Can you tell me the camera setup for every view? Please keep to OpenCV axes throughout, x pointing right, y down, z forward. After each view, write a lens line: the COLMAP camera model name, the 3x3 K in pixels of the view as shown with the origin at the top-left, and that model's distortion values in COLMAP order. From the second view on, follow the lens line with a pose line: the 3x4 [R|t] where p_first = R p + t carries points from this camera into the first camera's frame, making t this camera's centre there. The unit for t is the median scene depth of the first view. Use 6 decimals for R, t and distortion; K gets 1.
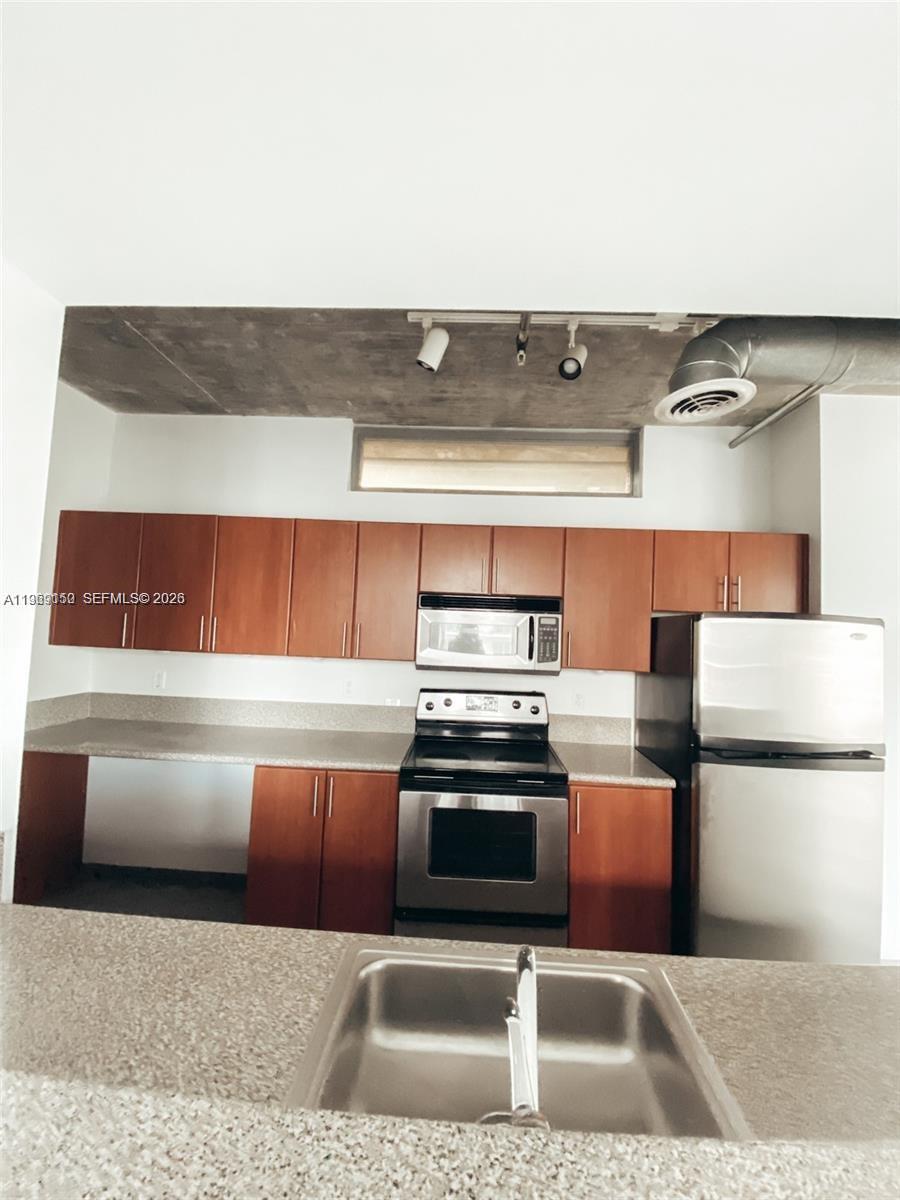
lens RADIAL K [[473.9, 0, 450.0], [0, 473.9, 600.0], [0, 0, 1]] dist [0.001014, -0.014290]
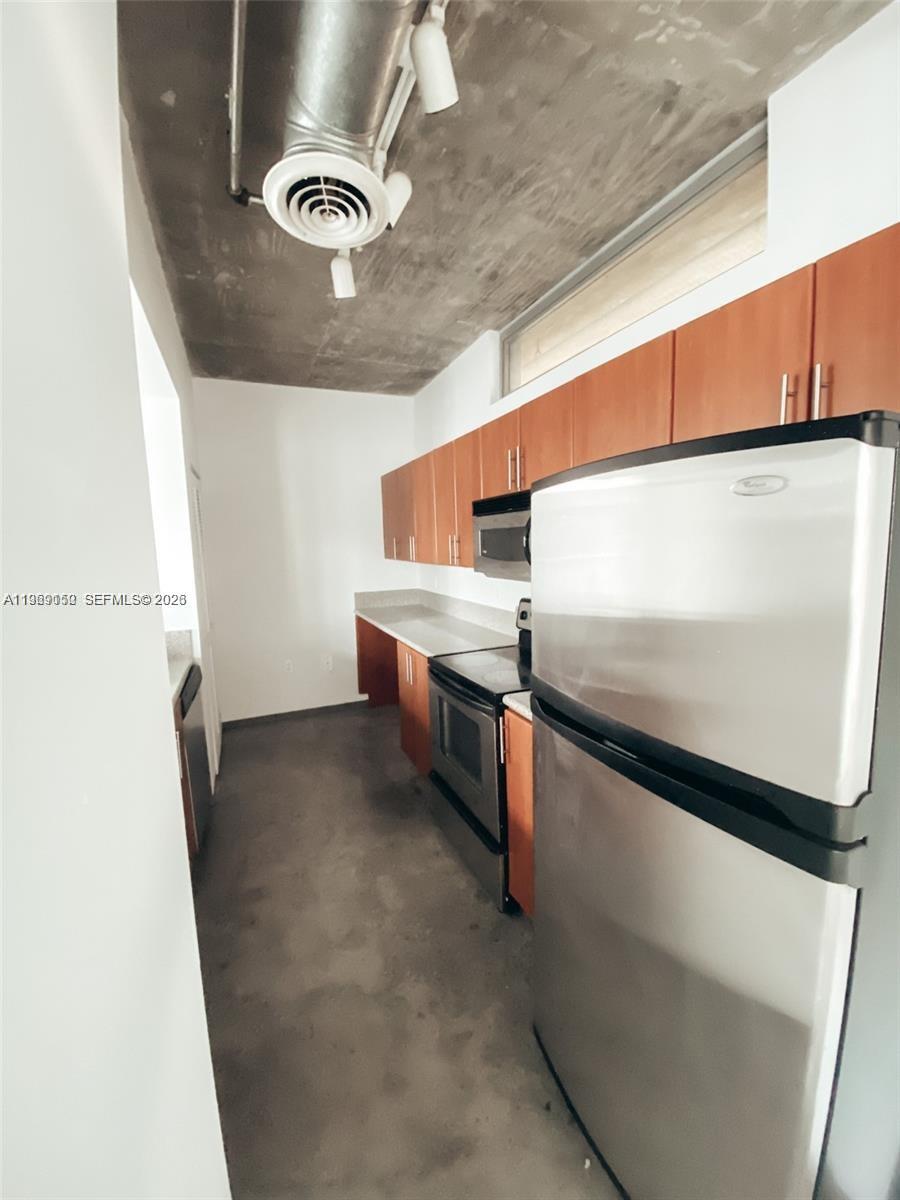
lens RADIAL K [[473.9, 0, 450.0], [0, 473.9, 600.0], [0, 0, 1]] dist [0.001014, -0.014290]
pose [[0.465055, 0.045833, -0.884095, 0.756532], [0.102086, 0.989220, 0.104982, 0.082707], [0.879376, -0.139077, 0.455363, 0.430416]]
